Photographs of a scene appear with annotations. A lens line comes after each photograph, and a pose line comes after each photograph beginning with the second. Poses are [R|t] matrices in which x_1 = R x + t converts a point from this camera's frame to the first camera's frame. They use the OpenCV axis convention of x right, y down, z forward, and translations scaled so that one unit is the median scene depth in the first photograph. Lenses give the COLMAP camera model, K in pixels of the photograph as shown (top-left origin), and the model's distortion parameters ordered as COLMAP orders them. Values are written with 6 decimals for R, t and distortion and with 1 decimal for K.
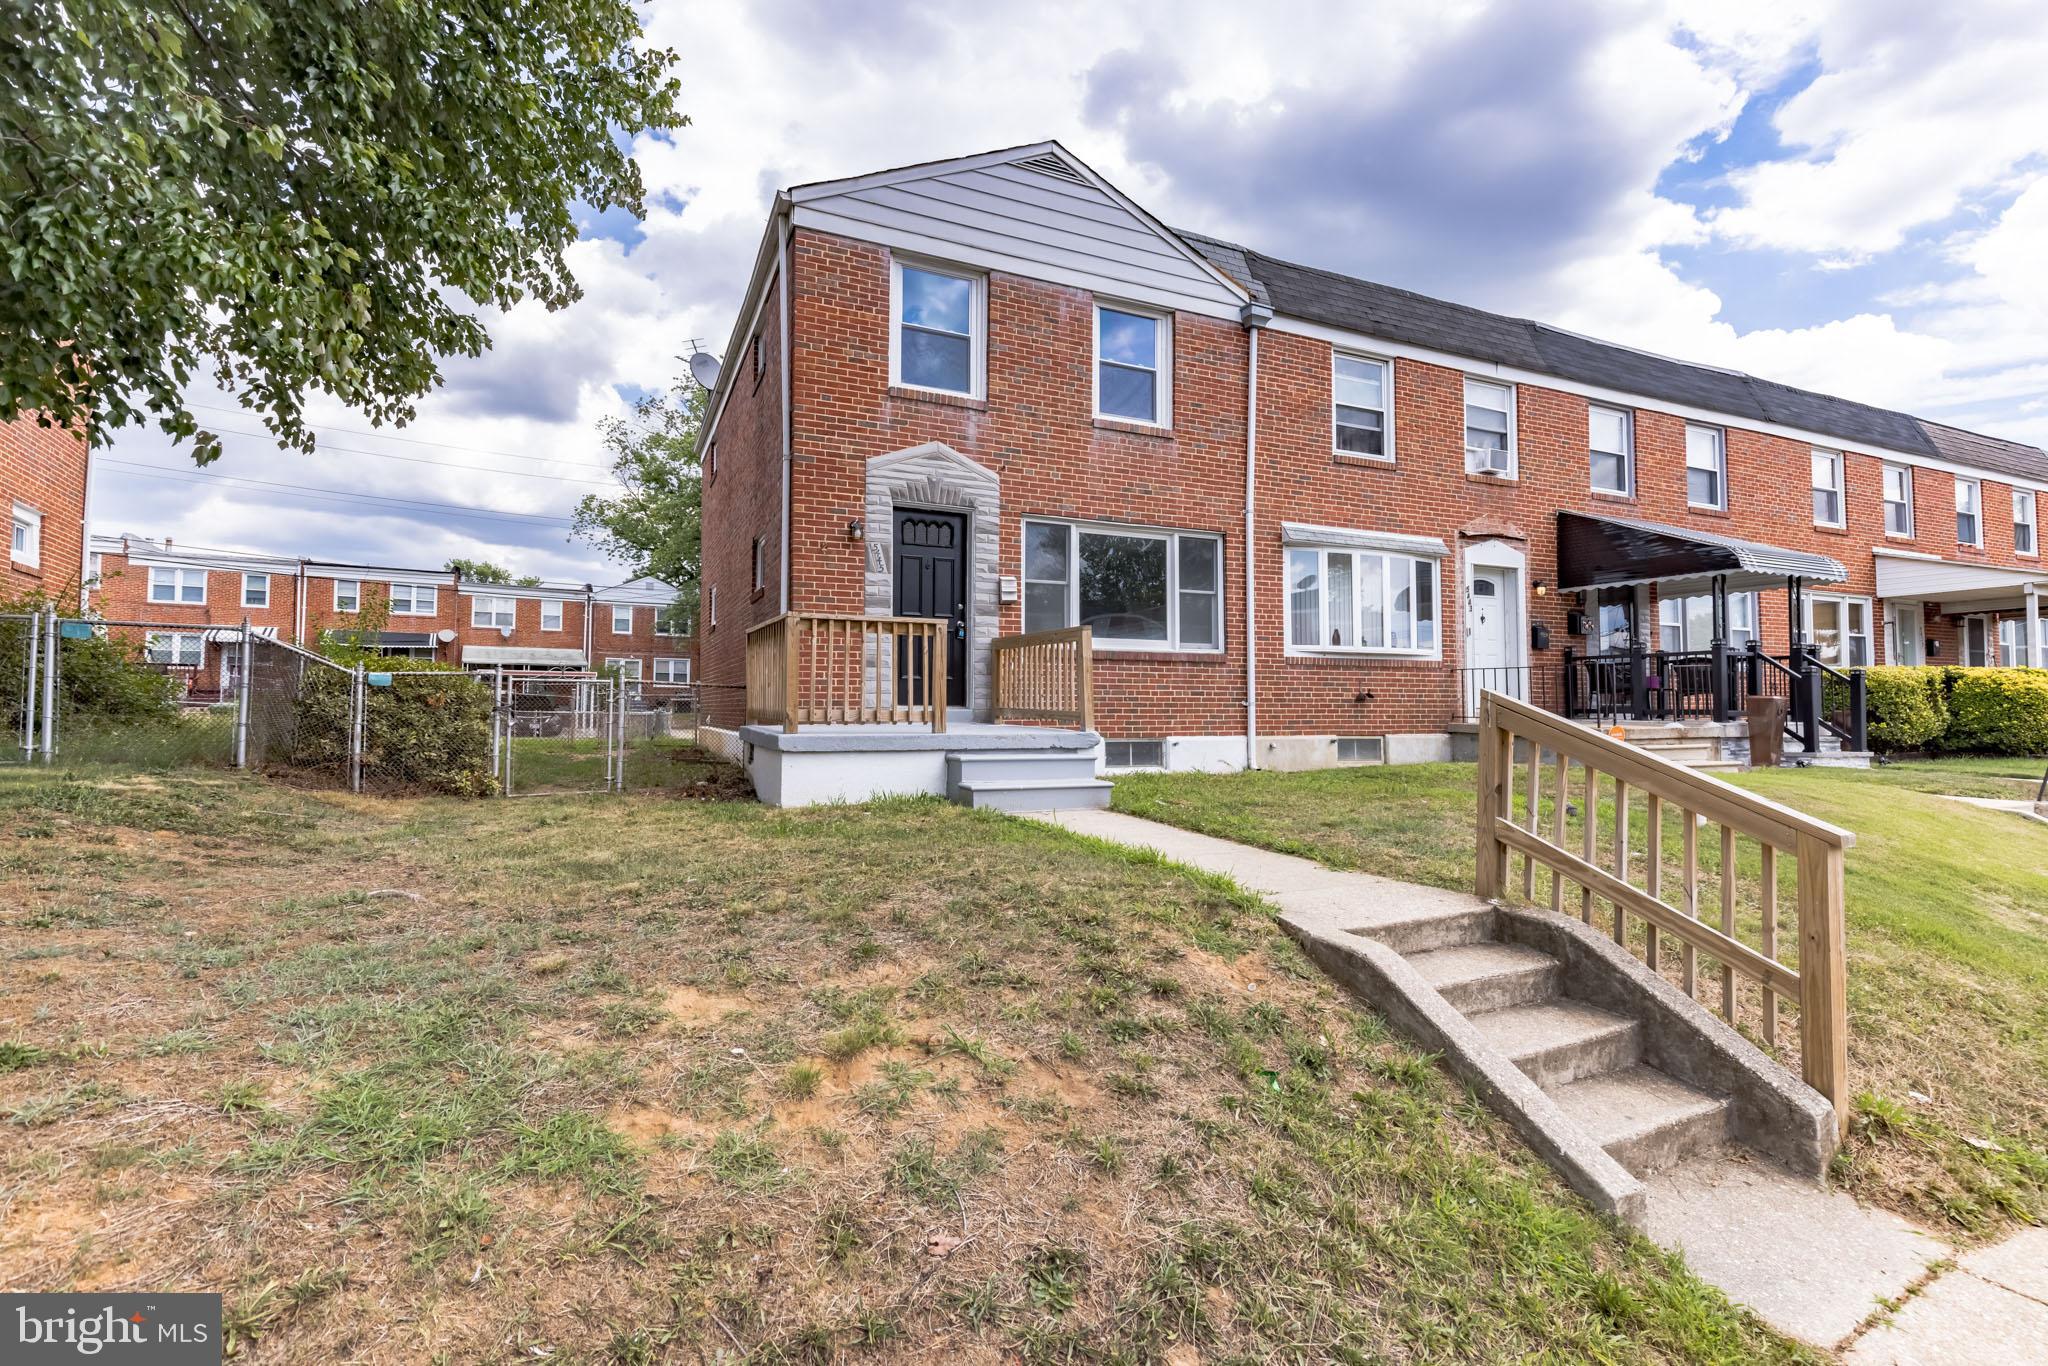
lens RADIAL K [[932.0, 0, 1025.3], [0, 932.0, 672.7], [0, 0, 1]] dist [-0.000522, -0.002323]
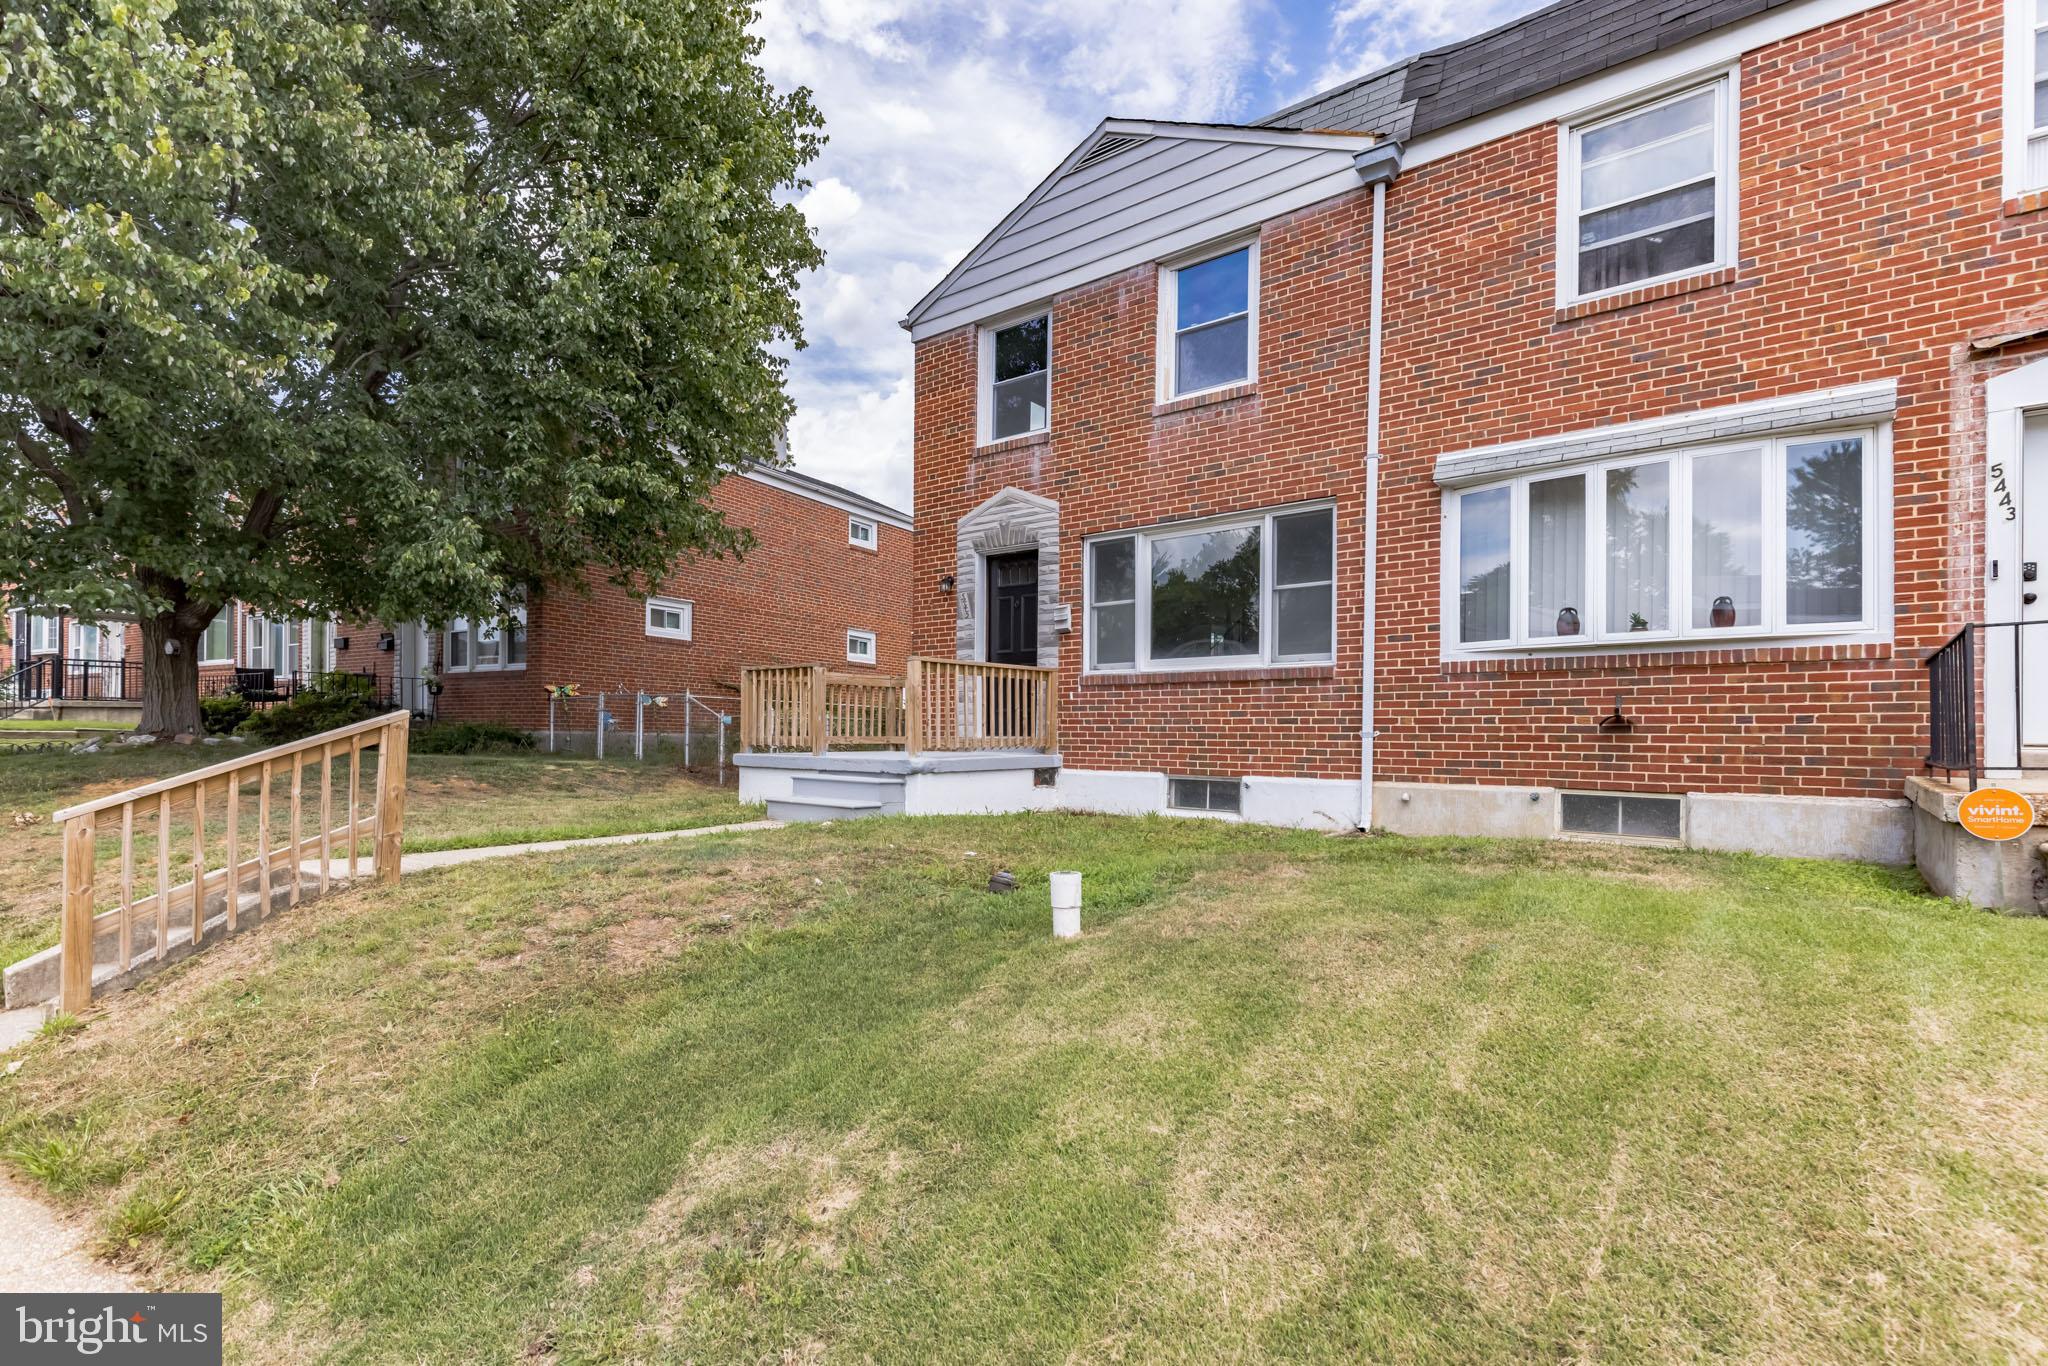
lens RADIAL K [[932.0, 0, 987.7], [0, 932.0, 741.3], [0, 0, 1]] dist [-0.000522, -0.002323]
pose [[0.455556, 0.000994, -0.890207, 0.739124], [0.022325, 0.999672, 0.012541, 0.023353], [0.889927, -0.025587, 0.455384, 0.434673]]
